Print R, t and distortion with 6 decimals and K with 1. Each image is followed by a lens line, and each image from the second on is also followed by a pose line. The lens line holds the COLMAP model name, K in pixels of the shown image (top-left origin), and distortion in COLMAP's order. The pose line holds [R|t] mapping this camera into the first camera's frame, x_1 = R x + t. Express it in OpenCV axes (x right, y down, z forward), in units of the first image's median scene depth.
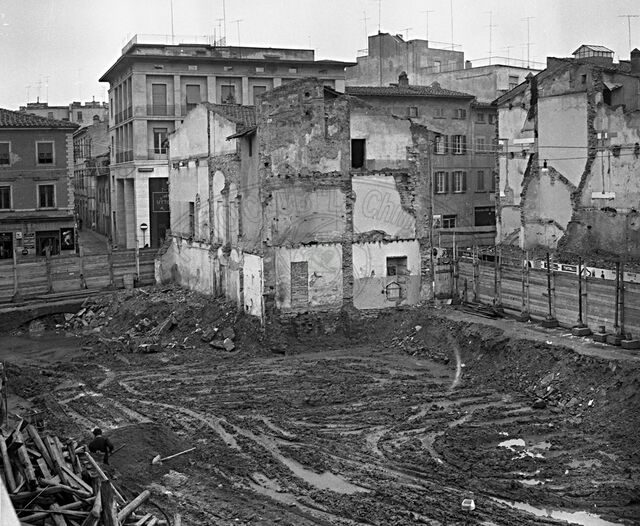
lens RADIAL K [[810.7, 0, 322.8], [0, 810.7, 238.7], [0, 0, 1]] dist [-0.001615, 0.027763]
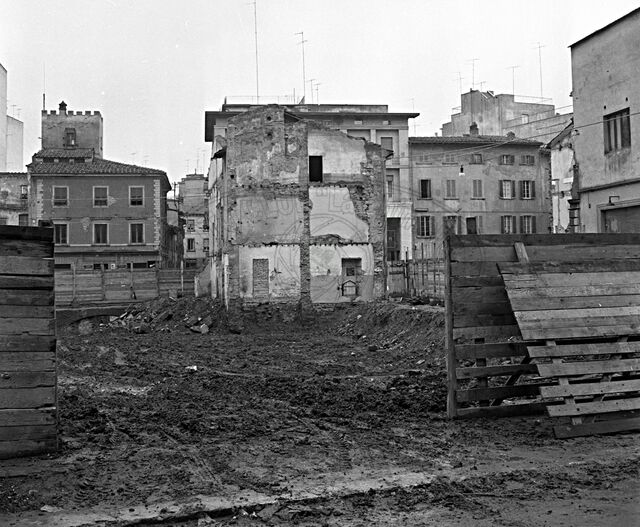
lens RADIAL K [[807.0, 0, 320.0], [0, 807.0, 263.5], [0, 0, 1]] dist [0.013096, 0.023273]
pose [[0.975140, 0.003596, -0.221562, 0.301592], [-0.017891, 0.997882, -0.062548, 0.102266], [0.220868, 0.064957, 0.973138, -0.118028]]
